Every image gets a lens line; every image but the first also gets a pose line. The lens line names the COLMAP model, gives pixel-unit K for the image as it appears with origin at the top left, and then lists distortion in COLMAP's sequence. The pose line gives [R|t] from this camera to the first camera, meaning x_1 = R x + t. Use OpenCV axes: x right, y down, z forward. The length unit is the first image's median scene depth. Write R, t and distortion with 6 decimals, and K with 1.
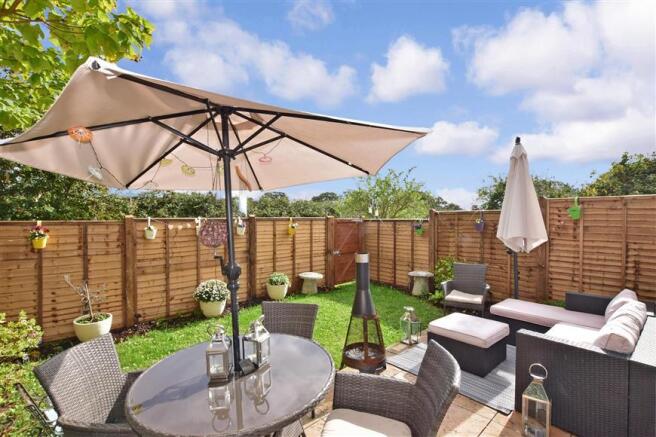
lens RADIAL K [[304.2, 0, 331.5], [0, 304.2, 221.6], [0, 0, 1]] dist [-0.025892, 0.002223]
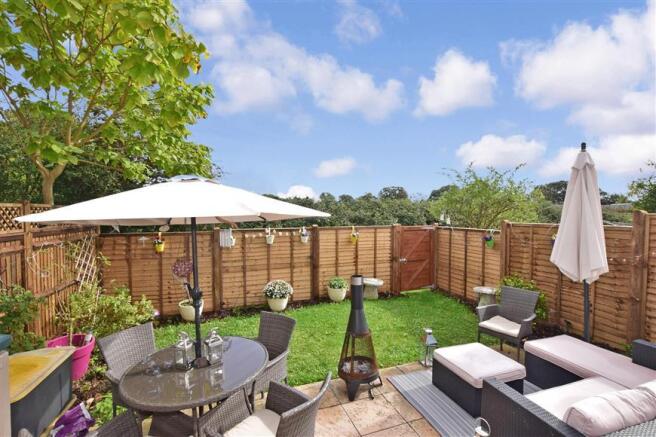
lens RADIAL K [[304.2, 0, 342.8], [0, 304.2, 216.1], [0, 0, 1]] dist [-0.025892, 0.002223]
pose [[0.922790, 0.011008, -0.385146, 0.289380], [-0.005687, 0.999872, 0.014951, -0.077427], [0.385261, -0.011606, 0.922735, -0.012976]]
